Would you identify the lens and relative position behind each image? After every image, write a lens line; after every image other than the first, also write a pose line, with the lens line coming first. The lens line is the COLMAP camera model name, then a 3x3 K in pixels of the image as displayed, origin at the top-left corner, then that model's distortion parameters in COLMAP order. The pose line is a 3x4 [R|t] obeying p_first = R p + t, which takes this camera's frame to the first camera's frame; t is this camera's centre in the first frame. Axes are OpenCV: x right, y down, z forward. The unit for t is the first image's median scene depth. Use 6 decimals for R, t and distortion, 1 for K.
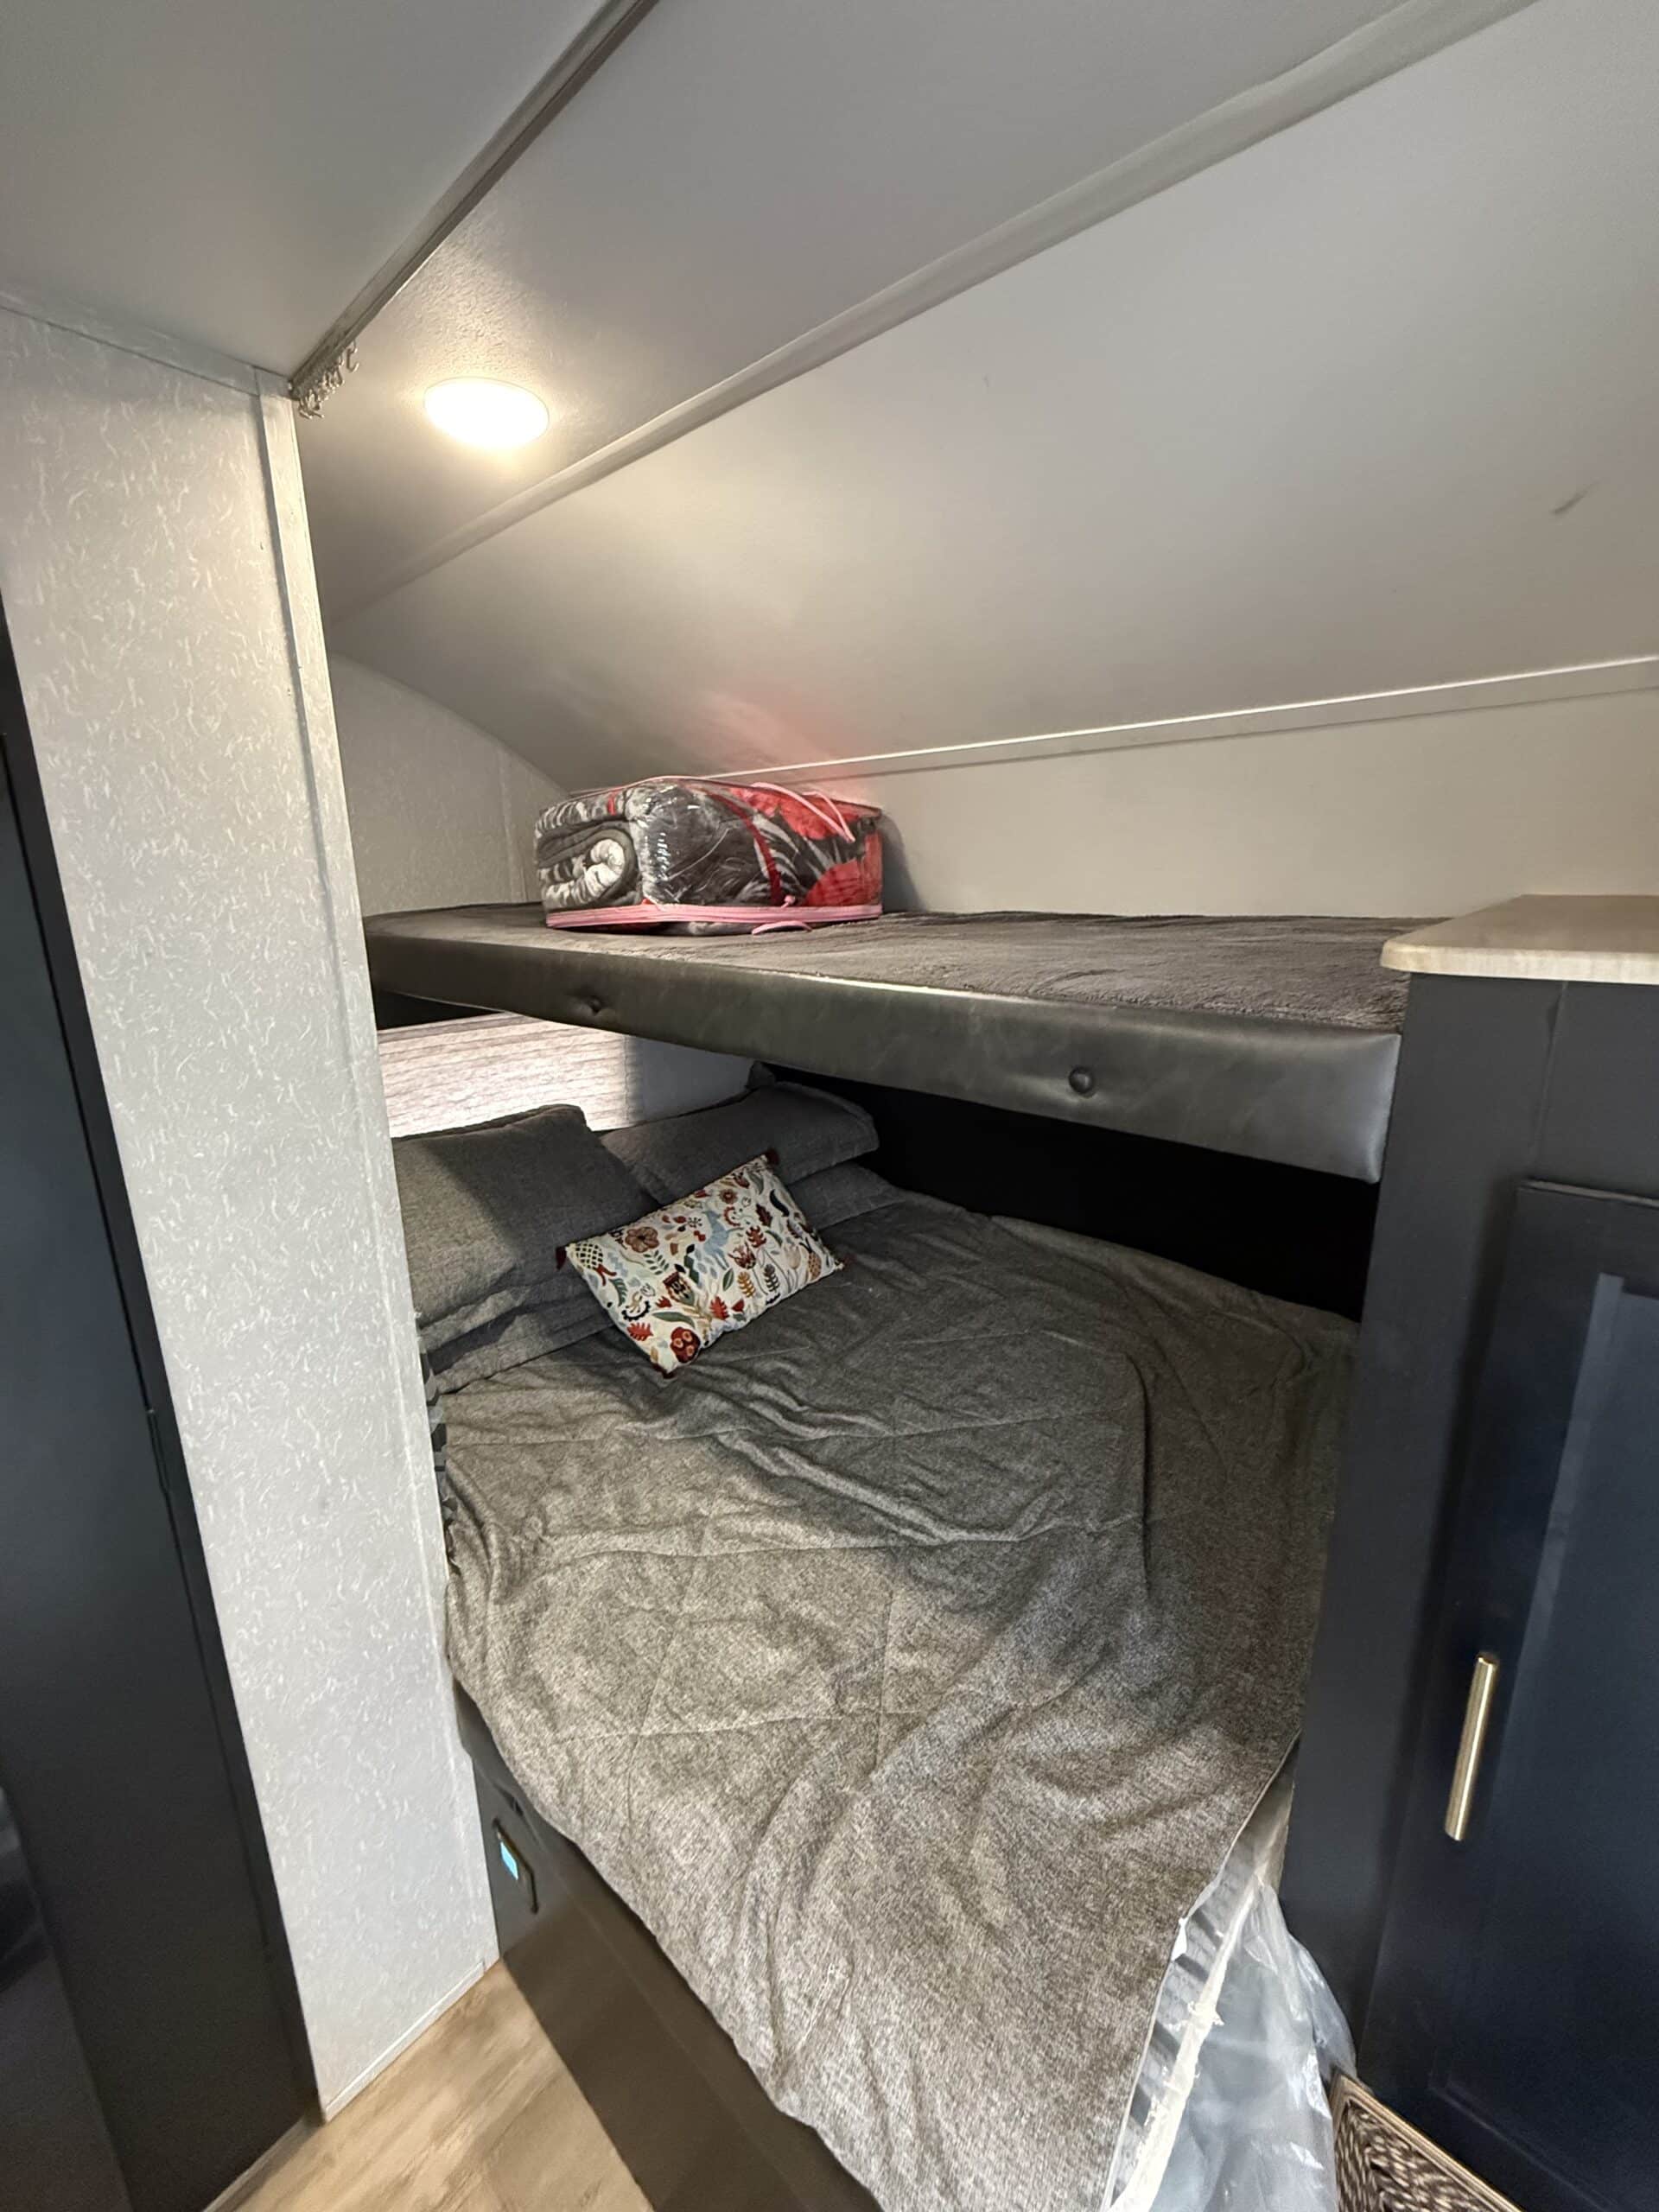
lens RADIAL K [[880.1, 0, 827.0], [0, 880.1, 1108.8], [0, 0, 1]] dist [-0.000750, 0.000182]
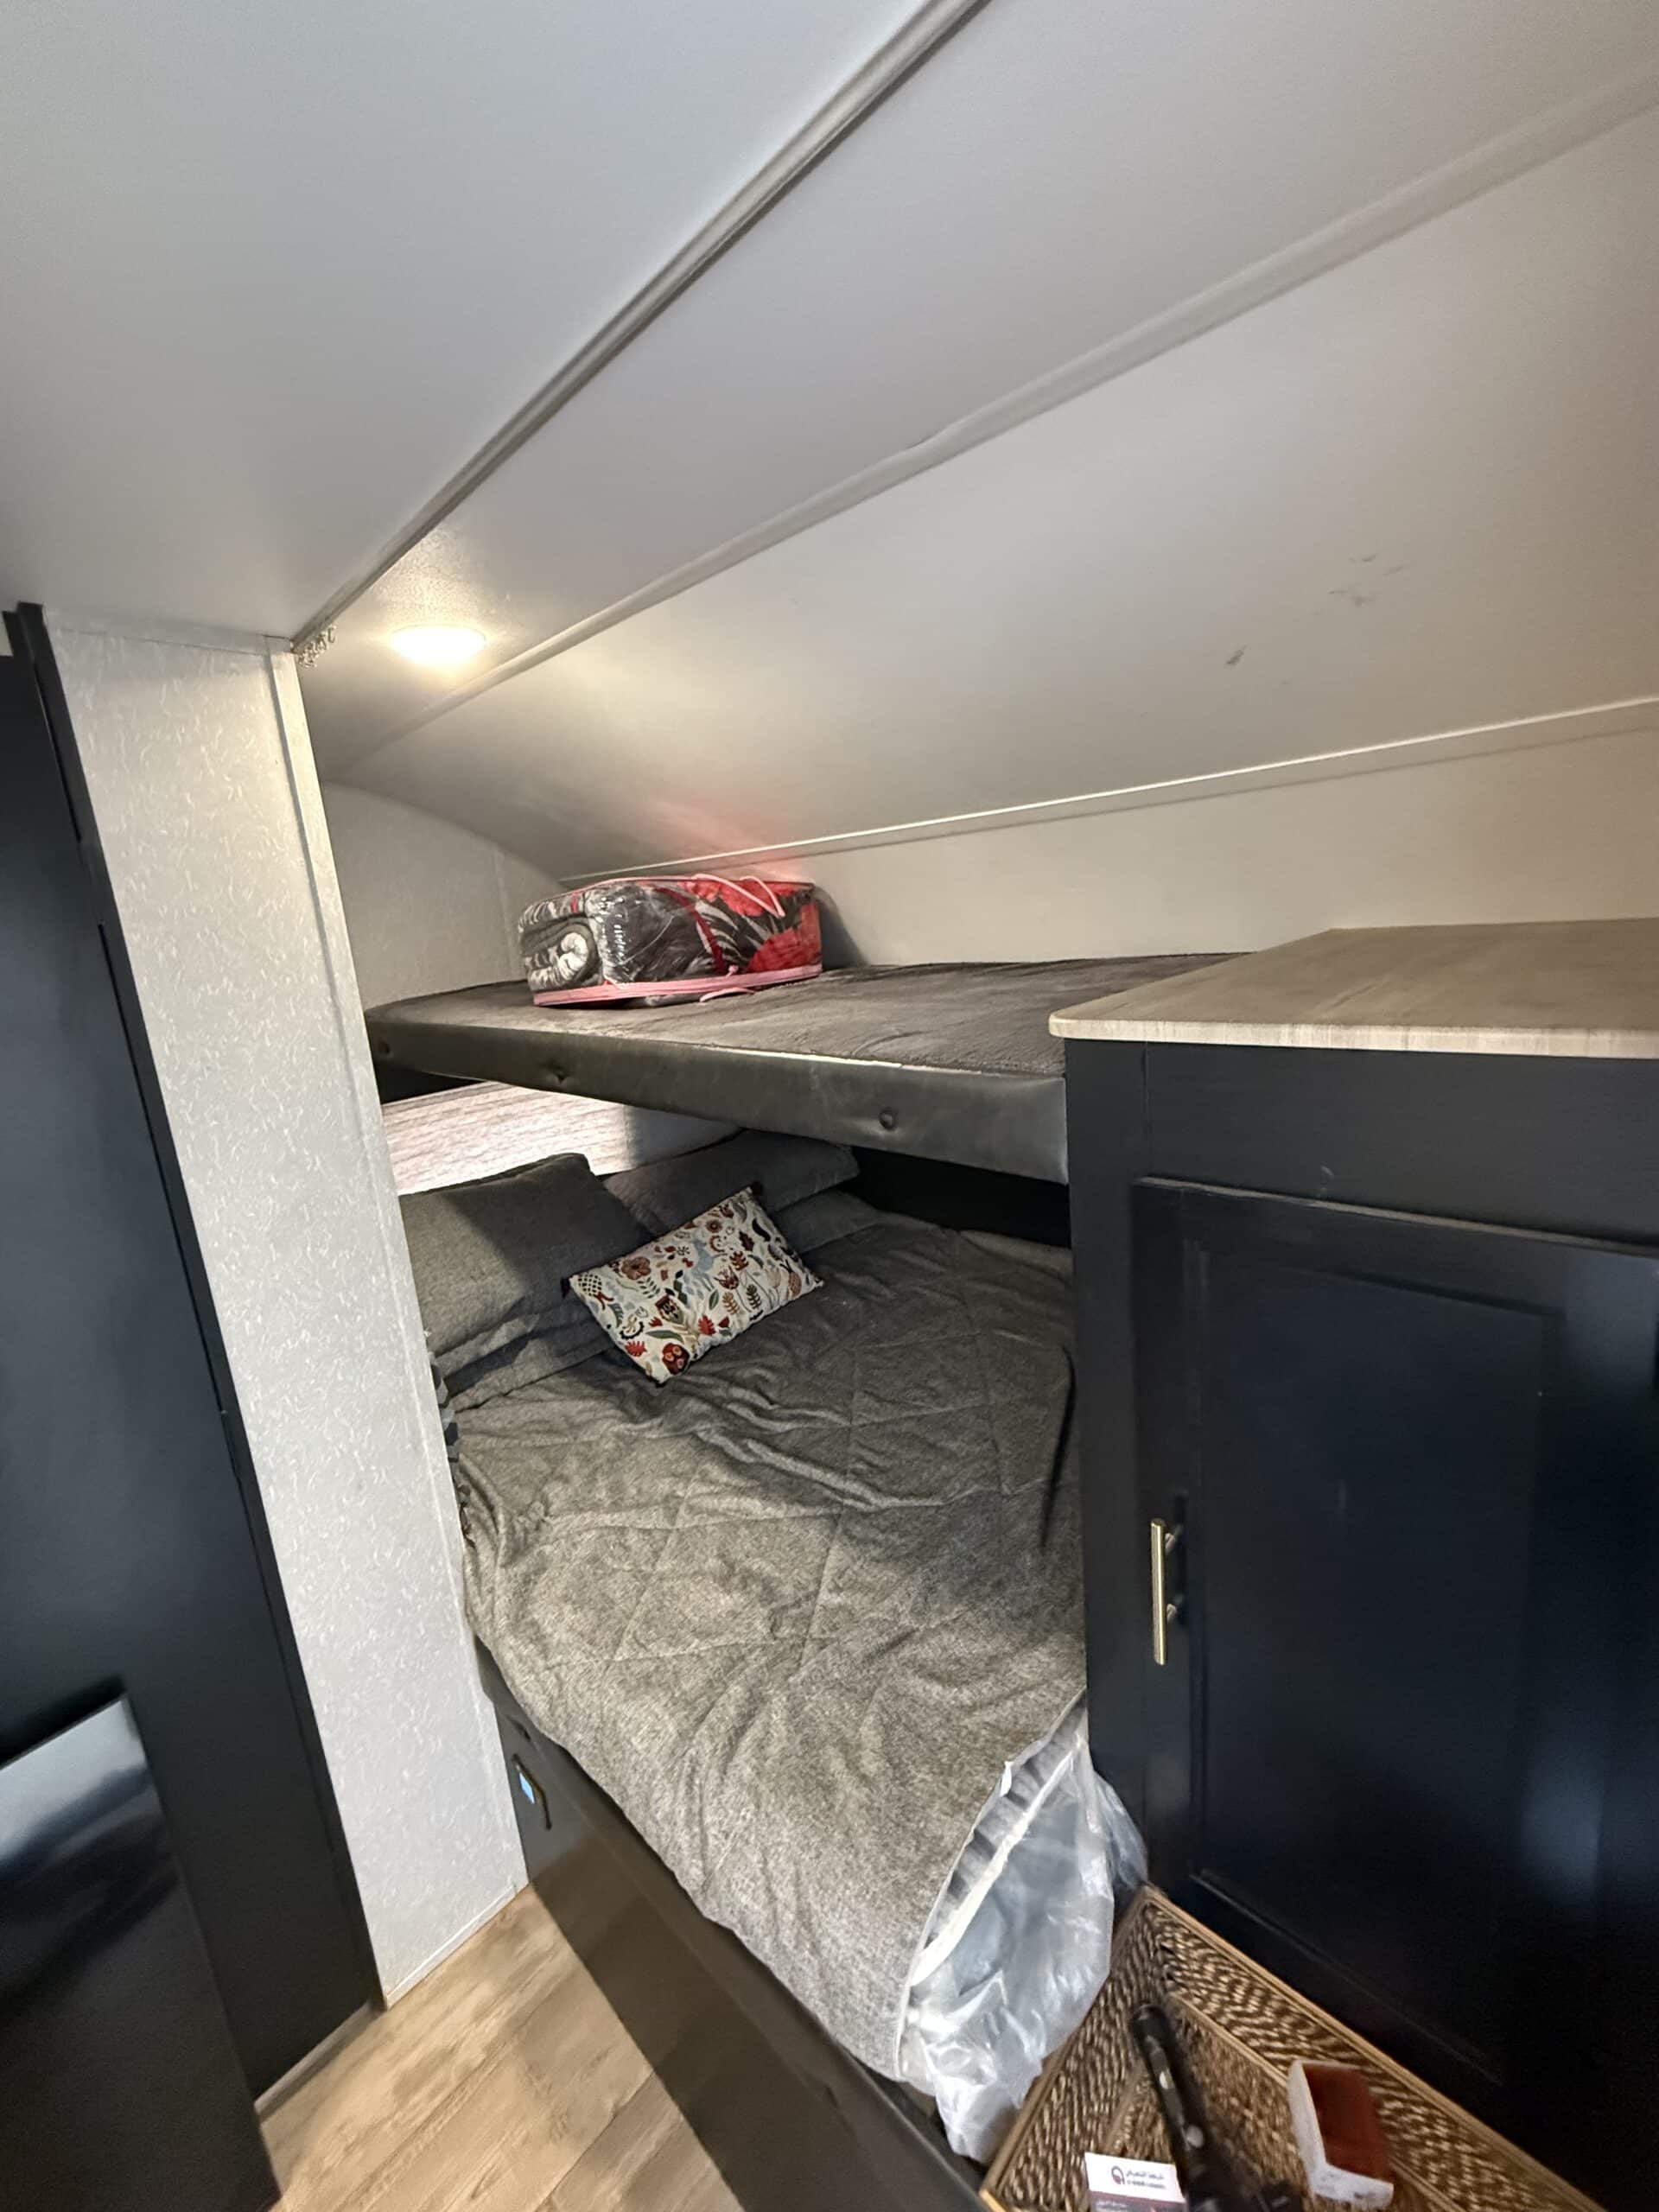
lens RADIAL K [[880.1, 0, 827.6], [0, 880.1, 1109.5], [0, 0, 1]] dist [-0.000750, 0.000182]
pose [[0.996838, -0.063970, -0.047126, 0.170497], [0.062456, 0.997504, -0.032932, -0.005846], [0.049115, 0.029884, 0.998346, -0.216078]]
